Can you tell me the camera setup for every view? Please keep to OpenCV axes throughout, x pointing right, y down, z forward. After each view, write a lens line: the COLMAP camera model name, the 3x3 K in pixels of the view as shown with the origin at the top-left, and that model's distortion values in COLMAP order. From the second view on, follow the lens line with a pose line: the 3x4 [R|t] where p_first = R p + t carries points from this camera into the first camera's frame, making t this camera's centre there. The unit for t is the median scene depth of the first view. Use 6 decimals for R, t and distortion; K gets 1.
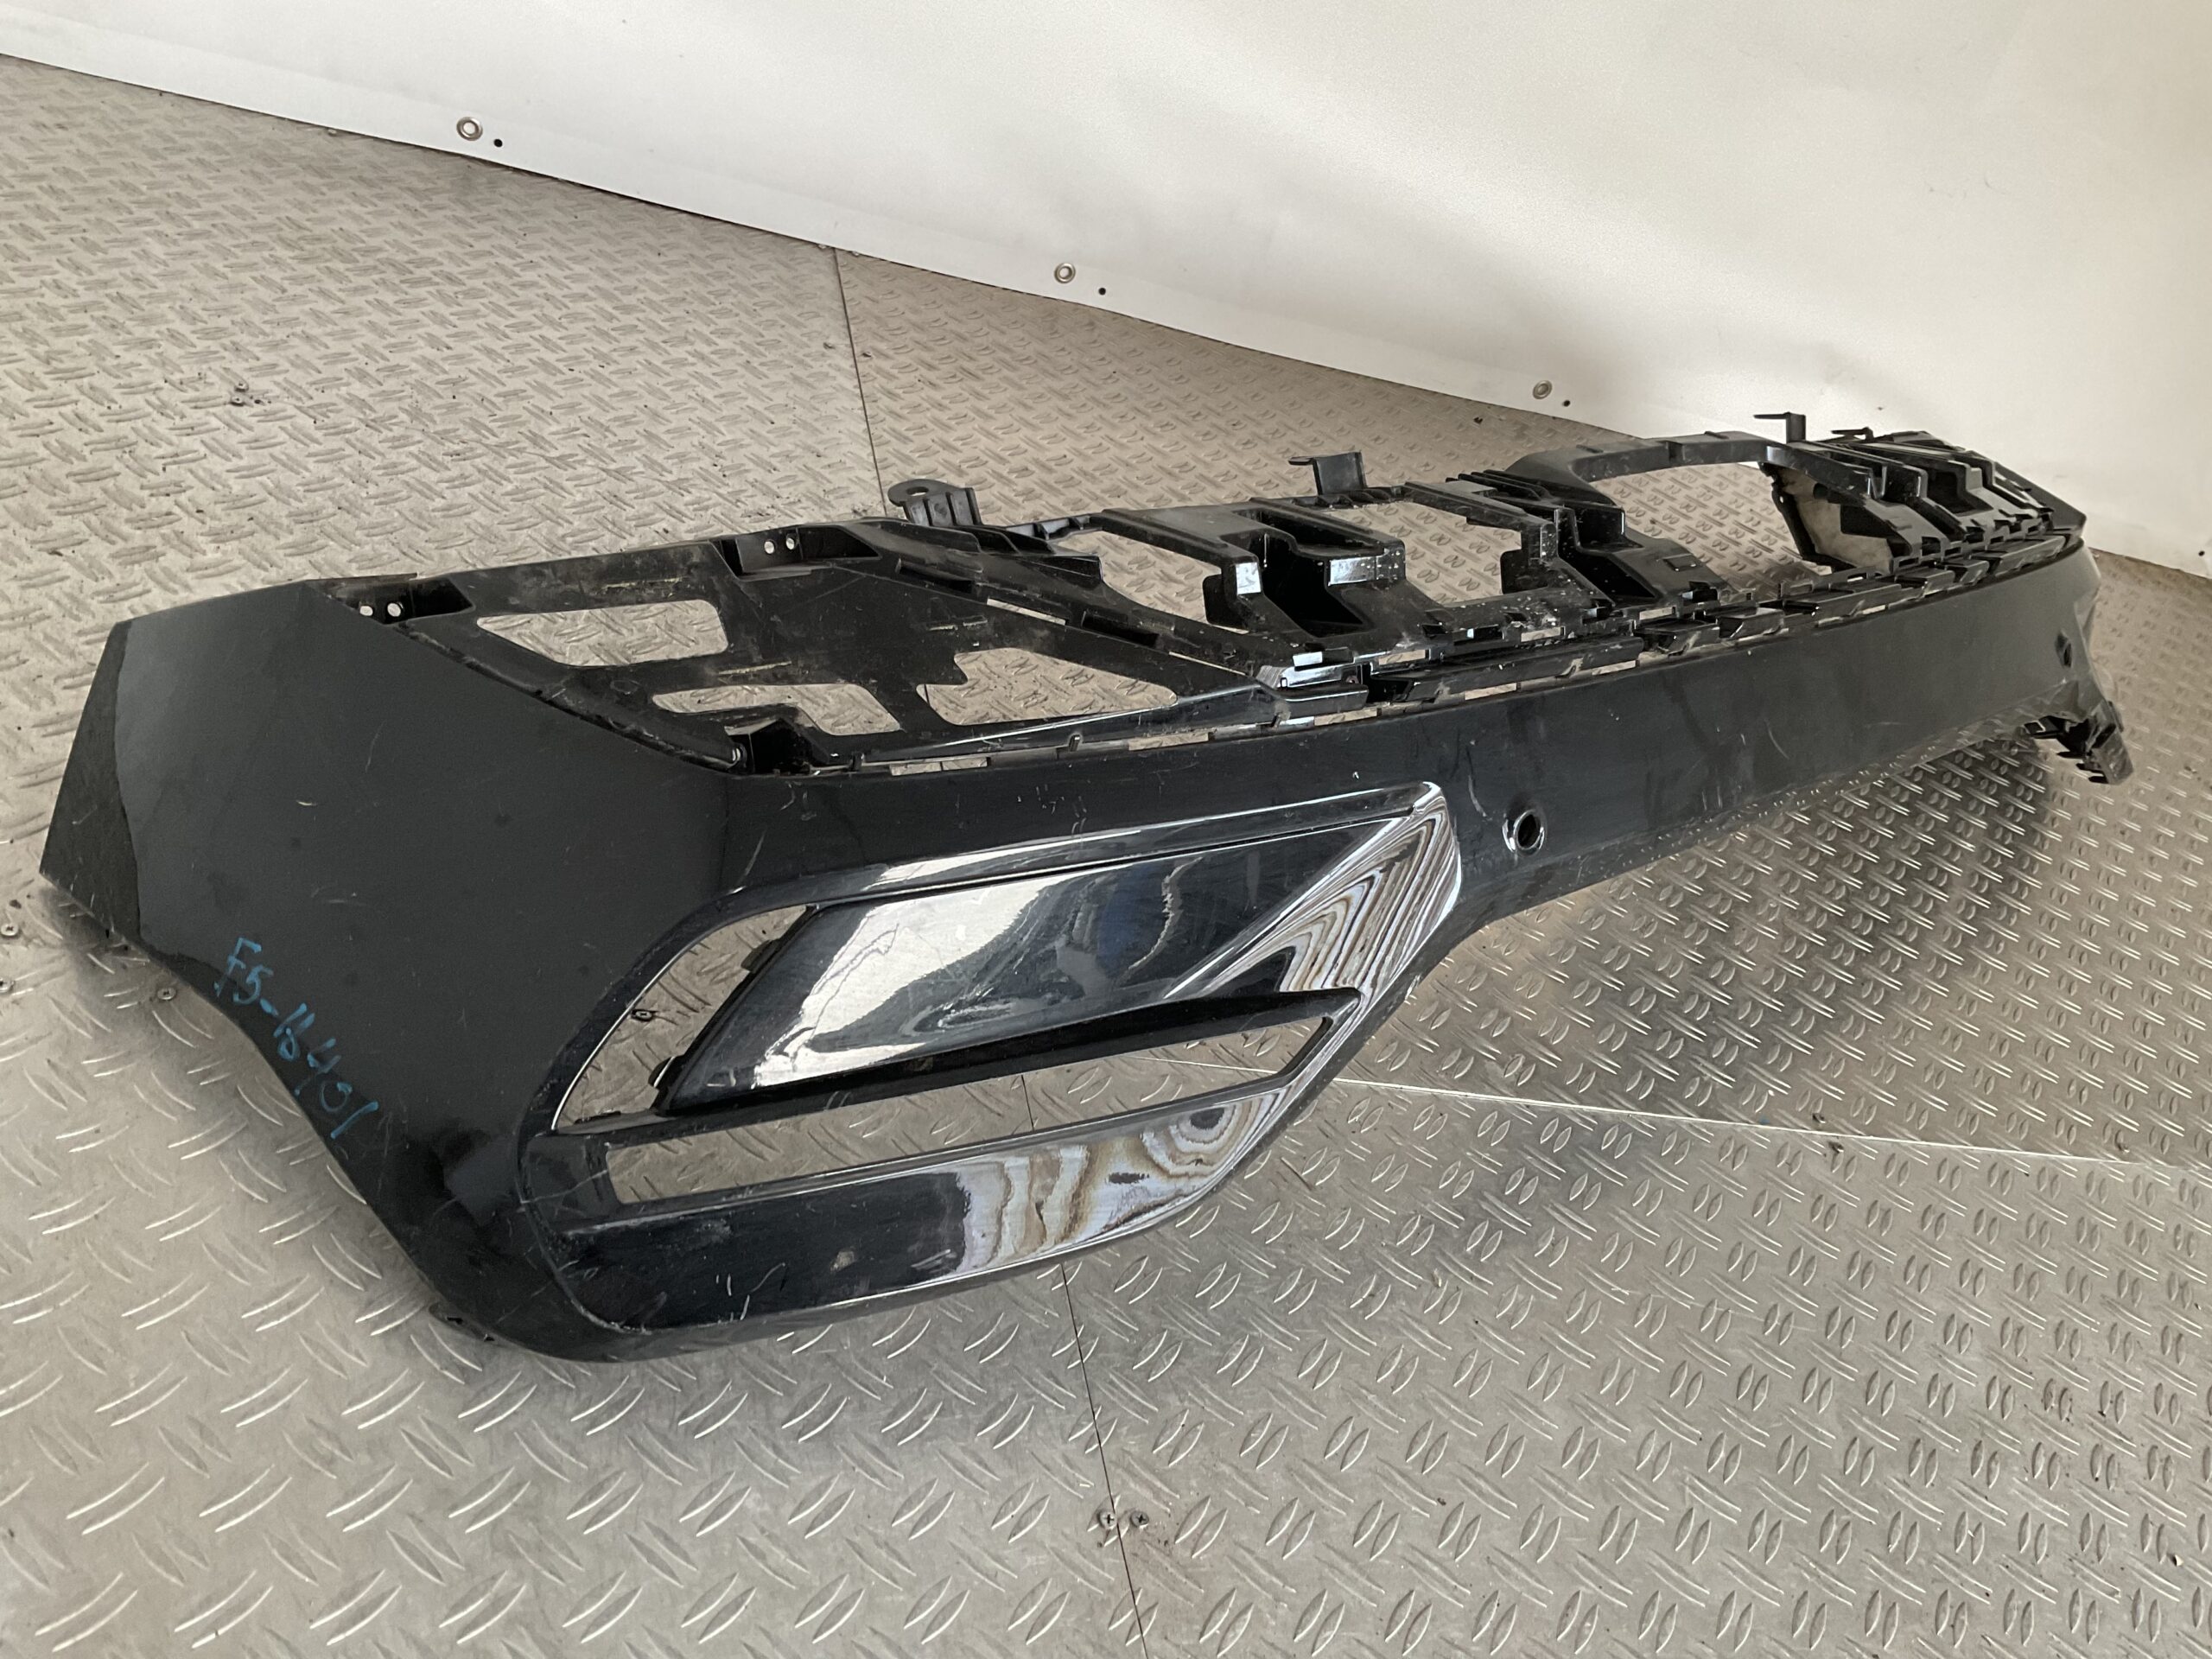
lens RADIAL K [[1843.5, 0, 1120.0], [0, 1843.5, 828.5], [0, 0, 1]] dist [0.056853, -0.085424]
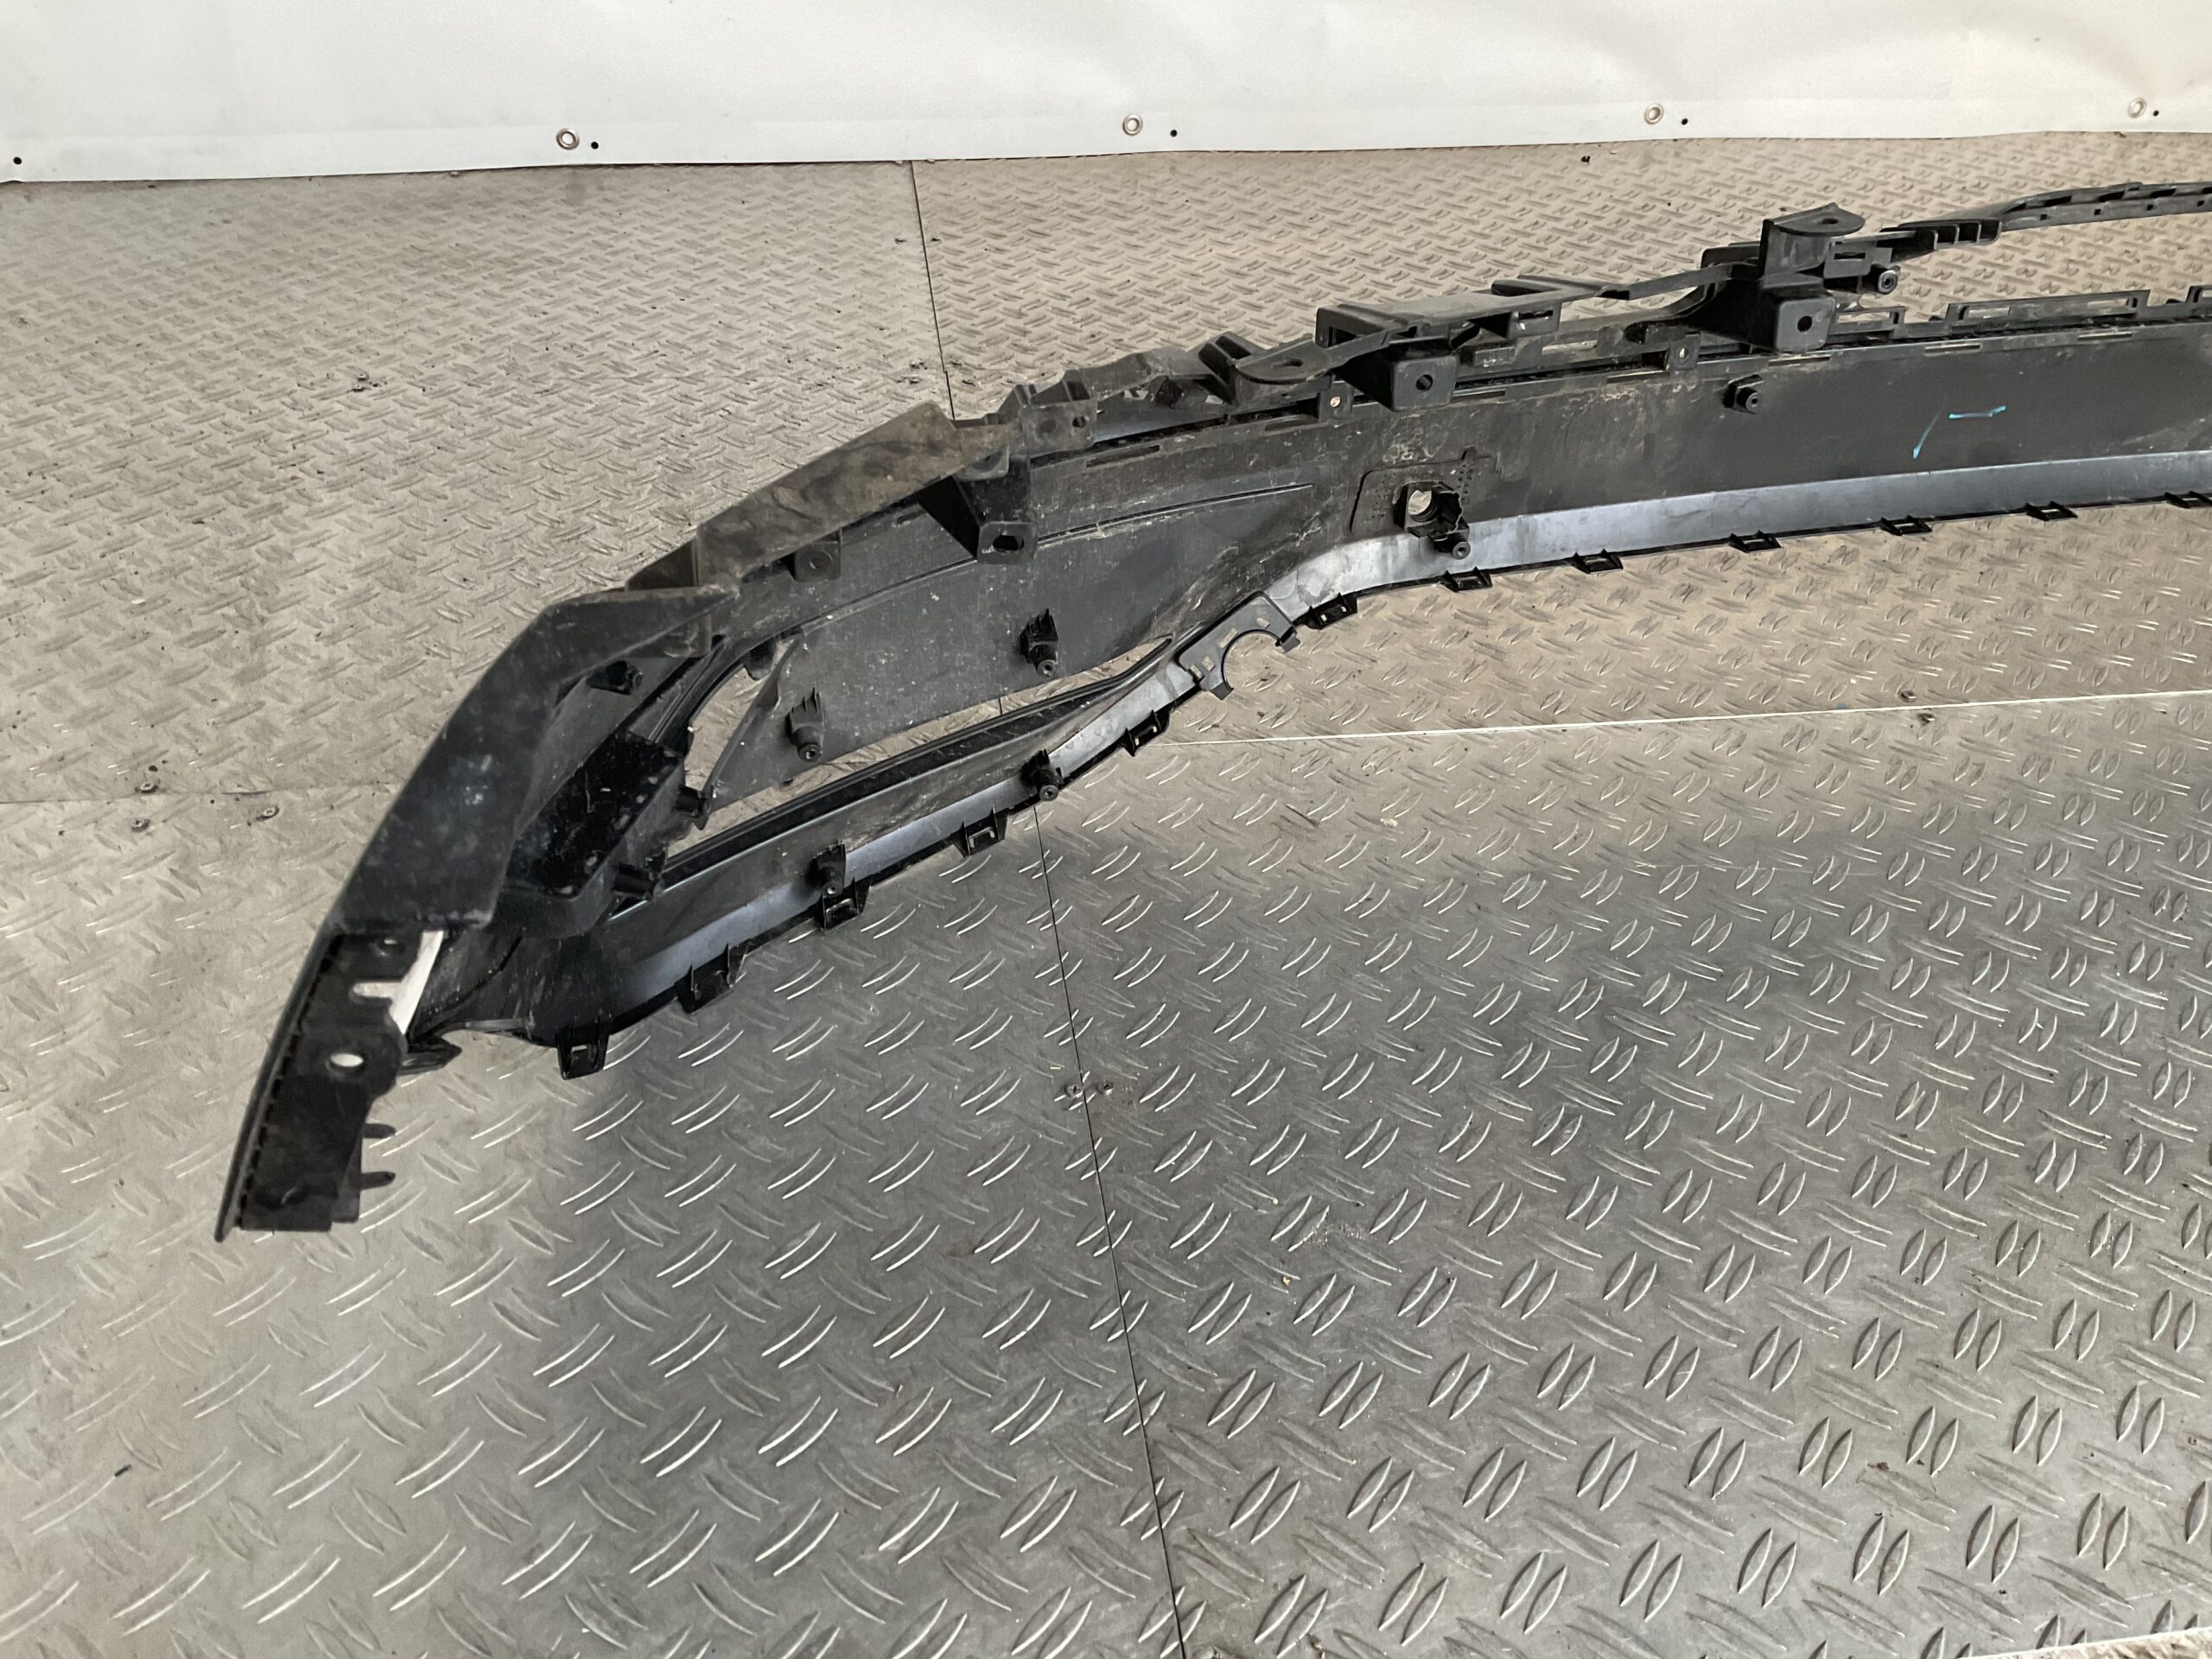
lens RADIAL K [[1843.5, 0, 1090.0], [0, 1843.5, 828.1], [0, 0, 1]] dist [0.056853, -0.085424]
pose [[0.956341, -0.192950, -0.219505, 0.144638], [0.195330, 0.980676, -0.011024, 0.127998], [0.217390, -0.032334, 0.975549, -0.021399]]
